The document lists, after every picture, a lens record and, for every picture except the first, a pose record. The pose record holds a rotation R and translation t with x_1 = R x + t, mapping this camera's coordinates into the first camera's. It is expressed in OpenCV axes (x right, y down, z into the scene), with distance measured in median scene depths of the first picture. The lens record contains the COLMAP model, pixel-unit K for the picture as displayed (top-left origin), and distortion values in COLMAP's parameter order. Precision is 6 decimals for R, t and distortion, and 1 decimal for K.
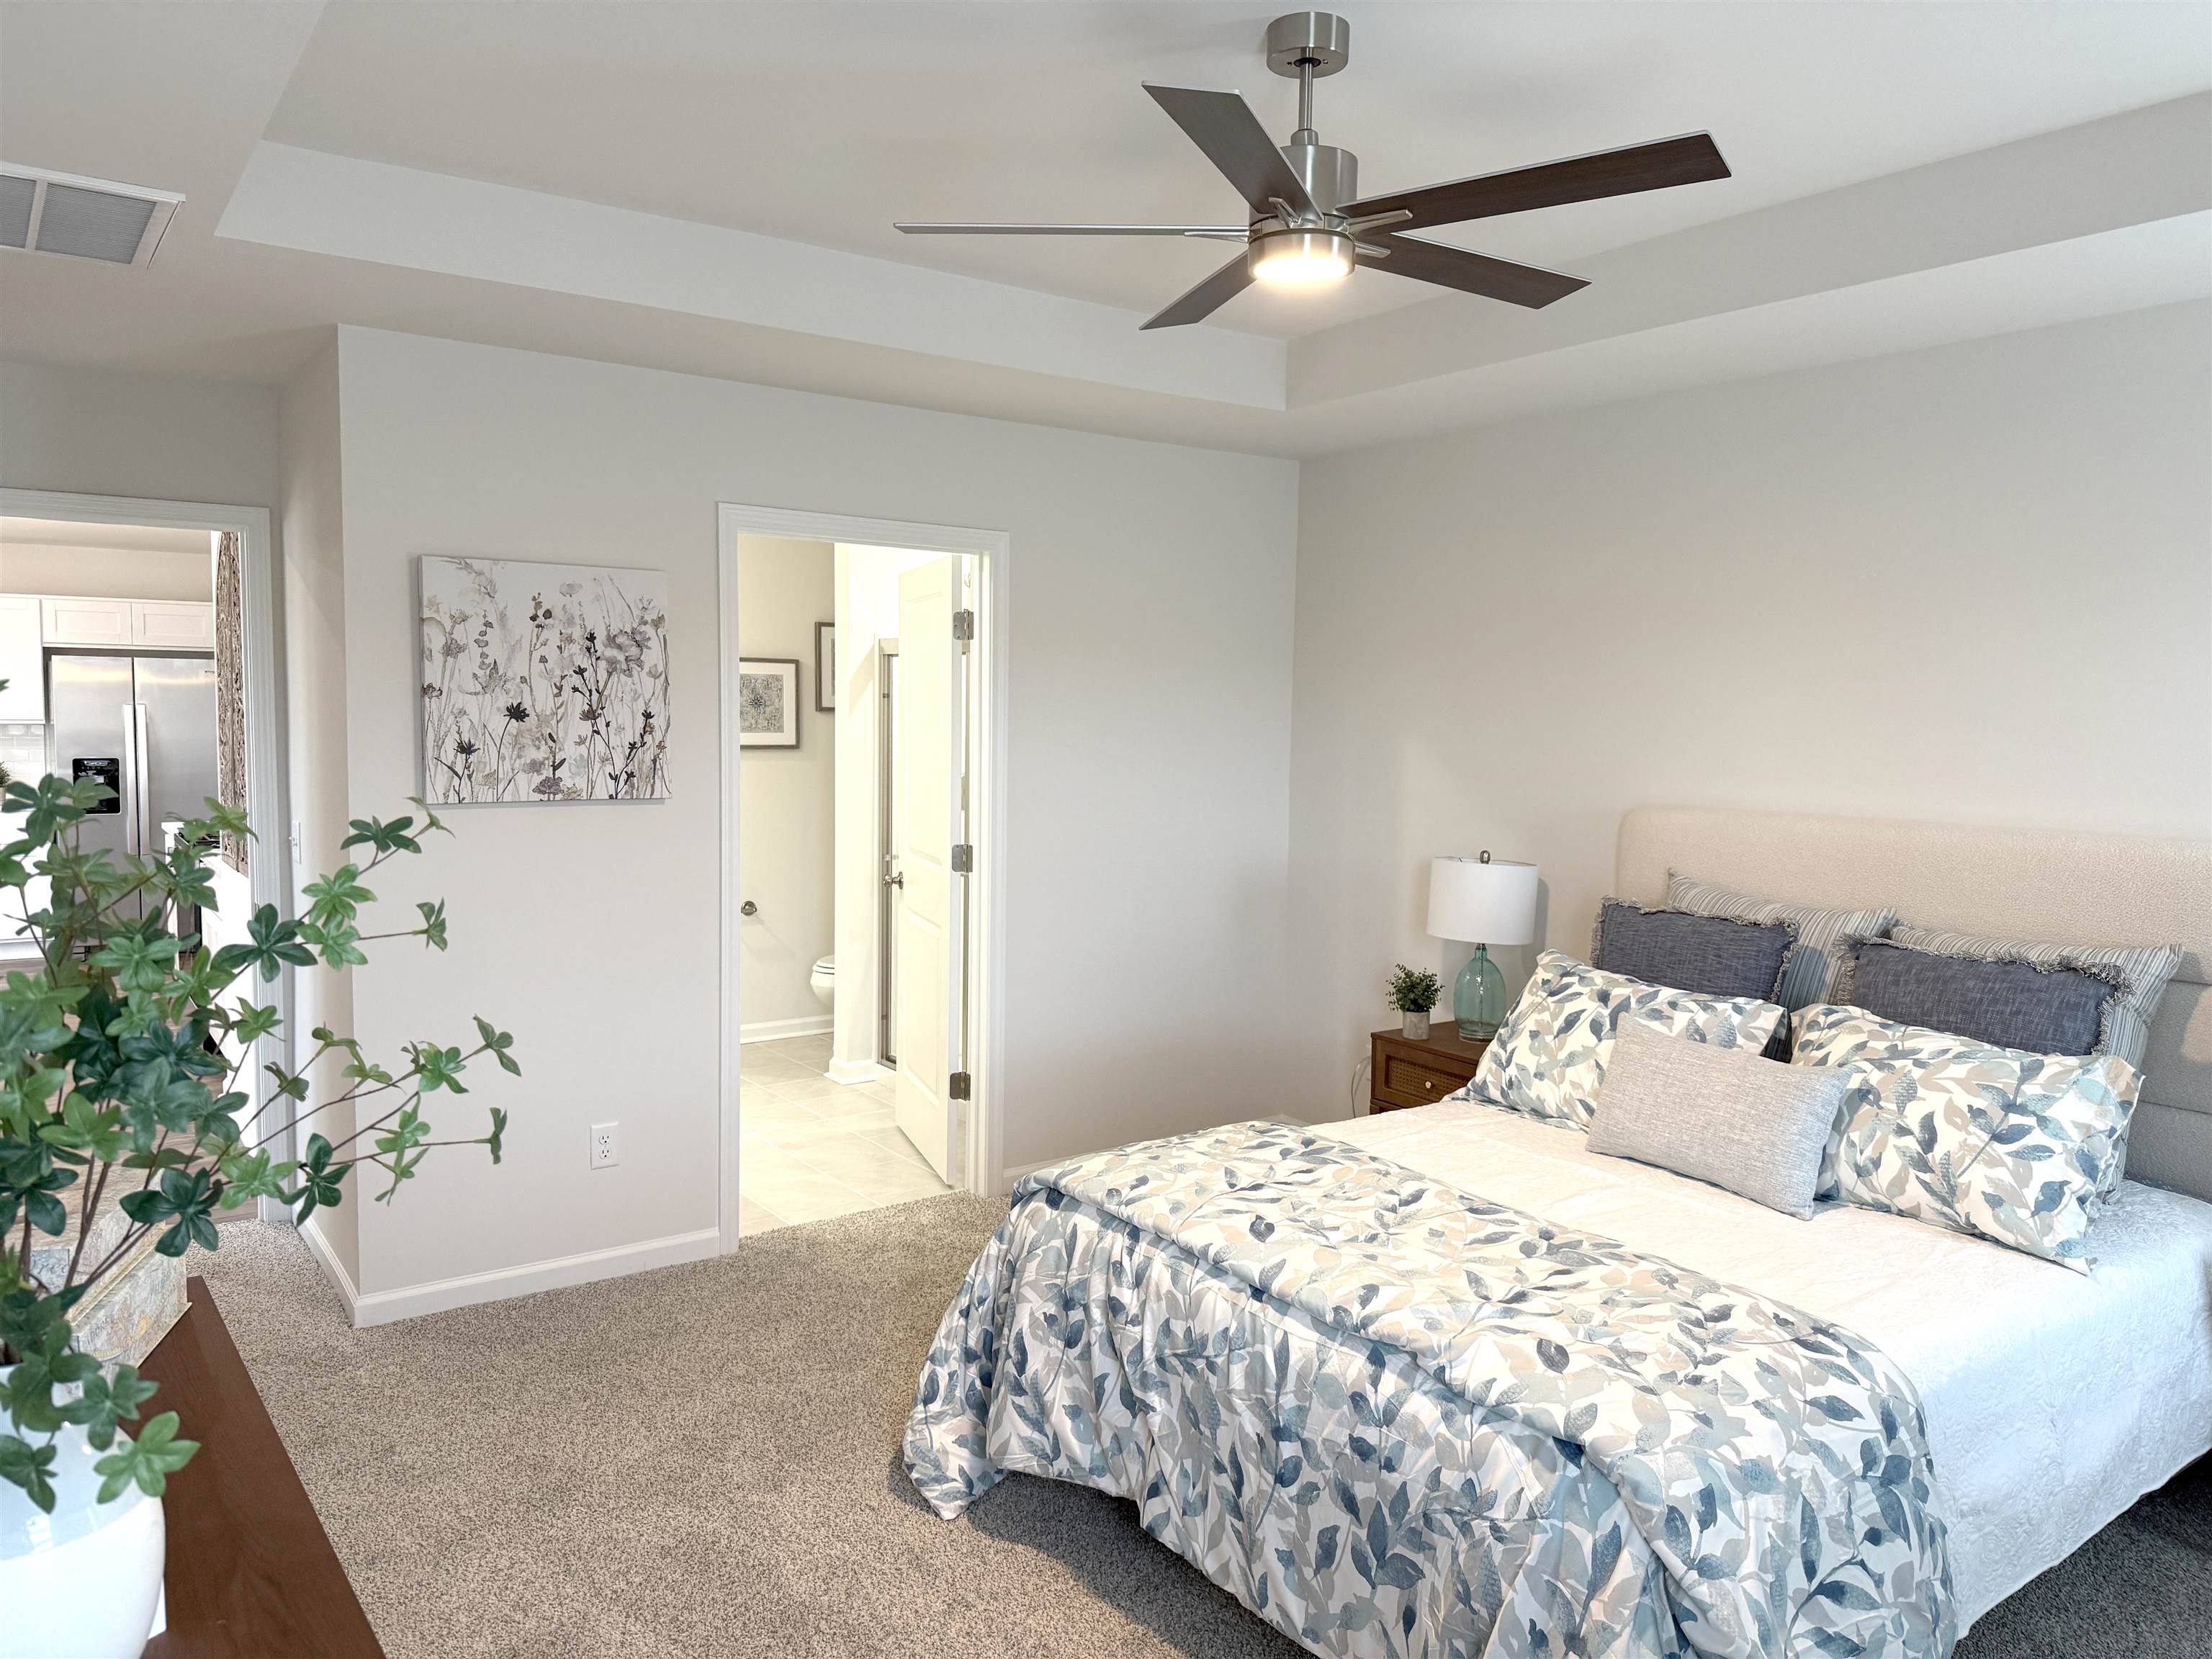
lens RADIAL K [[1683.8, 0, 1106.0], [0, 1683.8, 829.5], [0, 0, 1]] dist [0.001052, 0.000037]
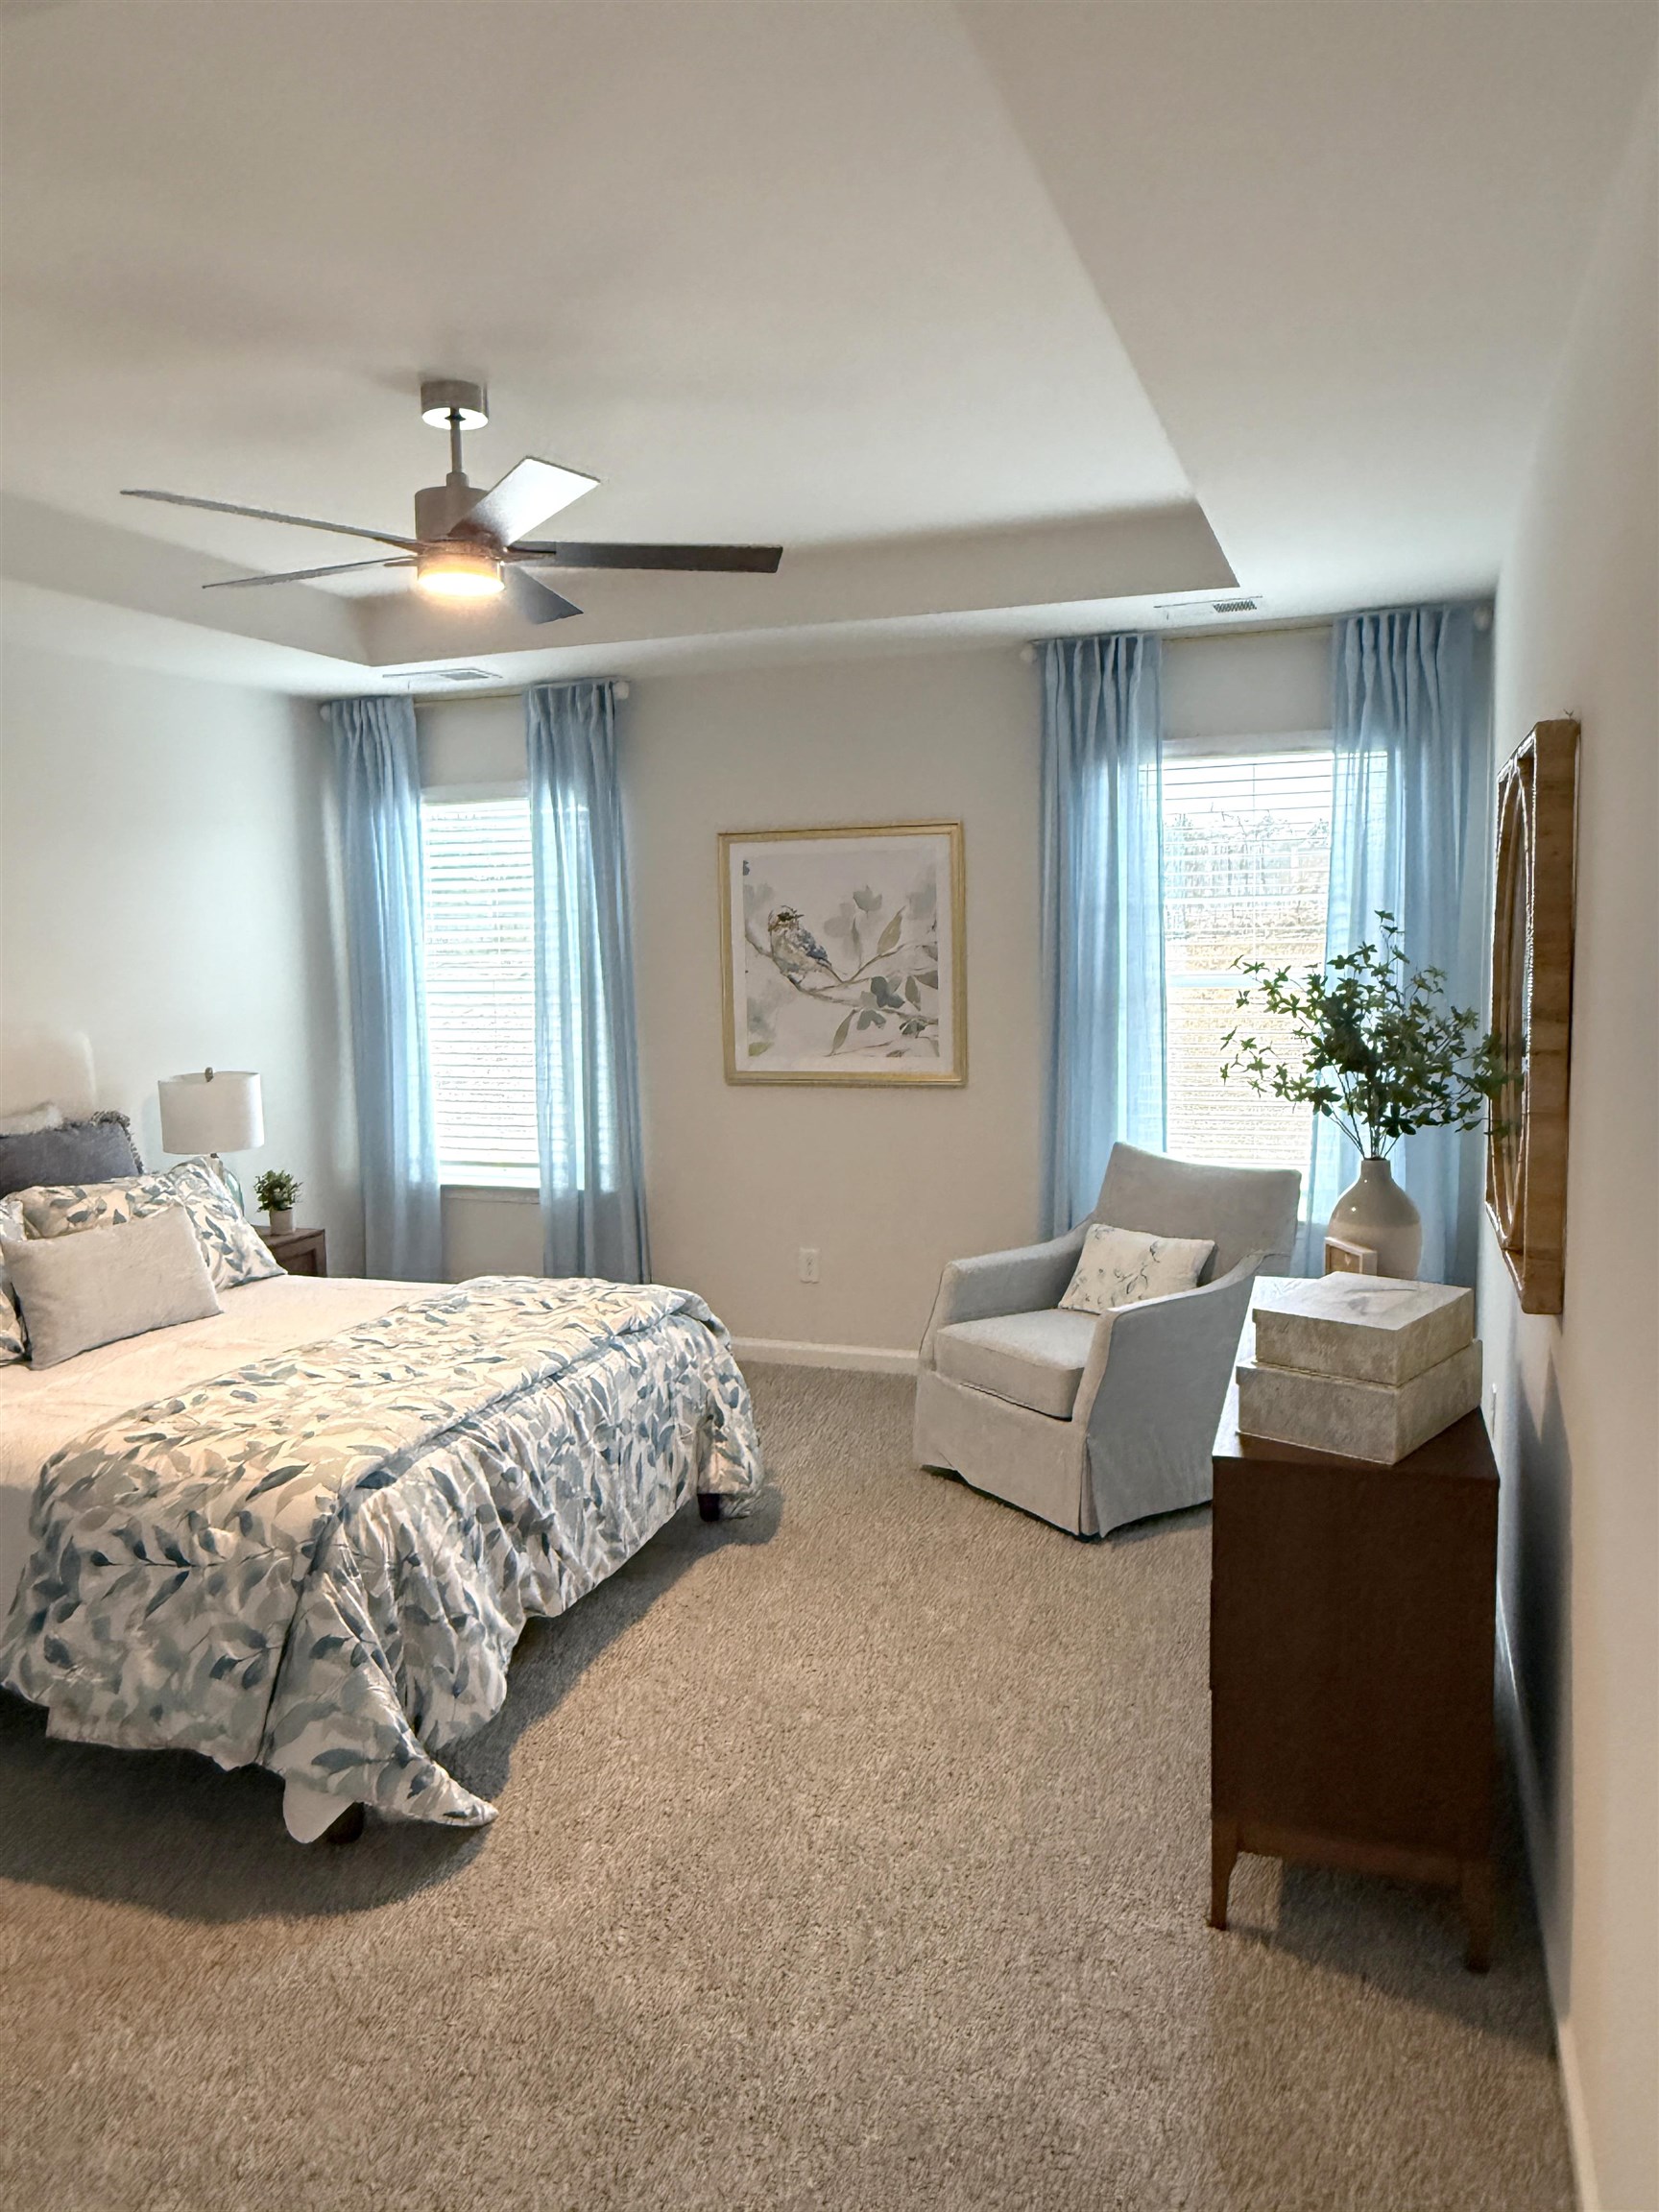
lens RADIAL K [[1551.8, 0, 829.5], [0, 1551.8, 1106.0], [0, 0, 1]] dist [-0.000106, -0.000039]
pose [[-0.533592, -0.133189, 0.835189, -0.908237], [0.091241, 0.972693, 0.213410, -0.156296], [-0.840806, 0.190077, -0.506869, 1.239308]]
